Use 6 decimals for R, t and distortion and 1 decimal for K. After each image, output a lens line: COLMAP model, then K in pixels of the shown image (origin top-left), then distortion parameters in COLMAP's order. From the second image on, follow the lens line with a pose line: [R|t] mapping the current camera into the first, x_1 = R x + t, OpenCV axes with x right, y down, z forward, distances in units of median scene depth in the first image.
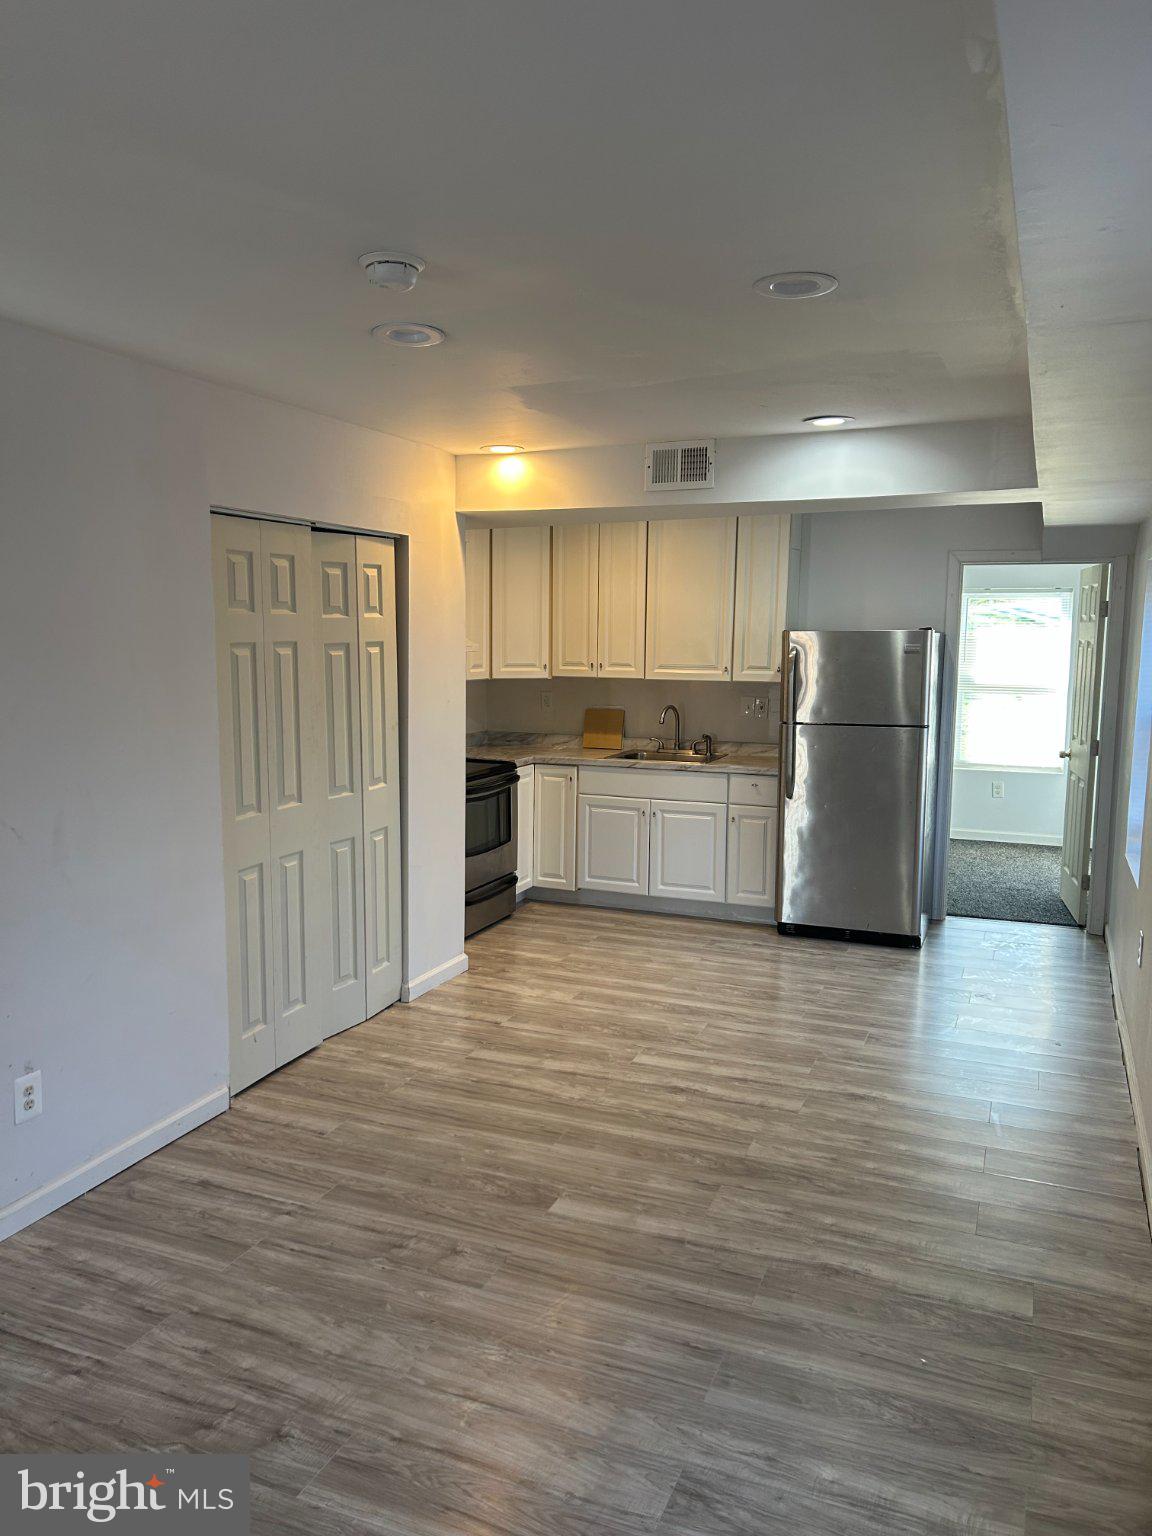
lens RADIAL K [[1157.8, 0, 538.0], [0, 1157.8, 787.0], [0, 0, 1]] dist [0.011434, -0.002131]
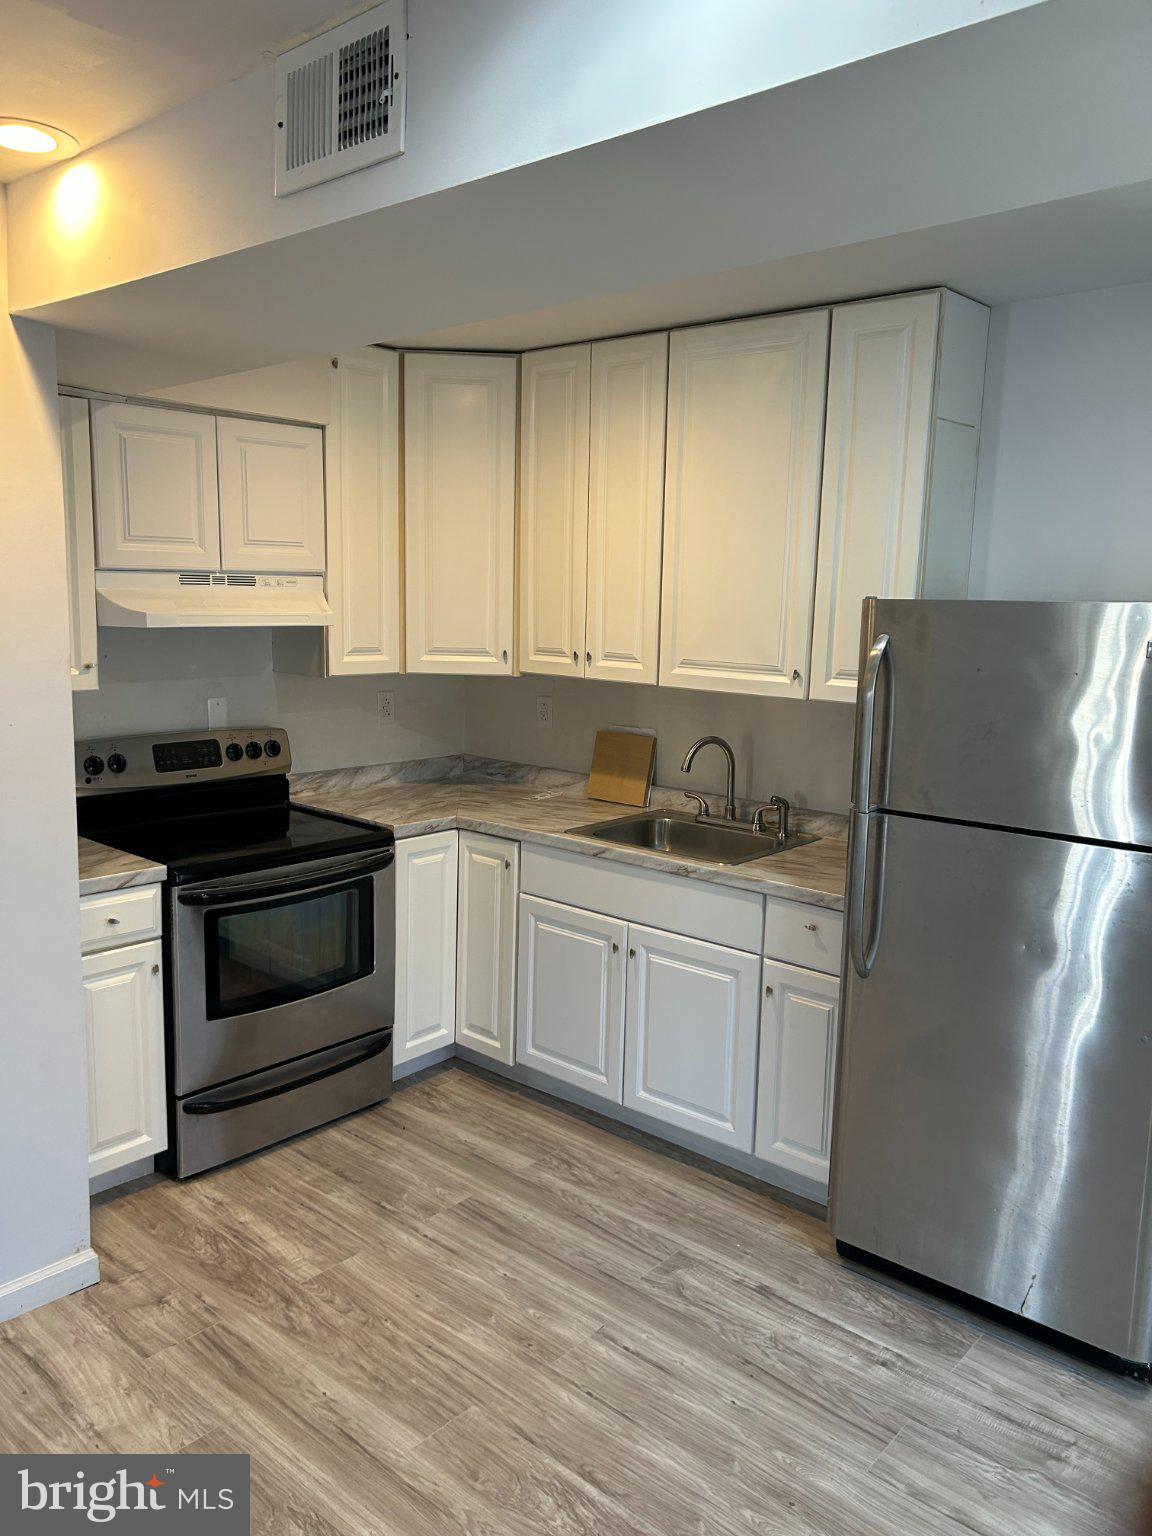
lens RADIAL K [[1152.9, 0, 576.0], [0, 1152.9, 768.0], [0, 0, 1]] dist [-0.000190, -0.007480]
pose [[0.955290, 0.062630, -0.288962, 0.262475], [-0.058706, 0.998028, 0.022234, -0.081657], [0.289784, -0.004276, 0.957082, 0.609420]]
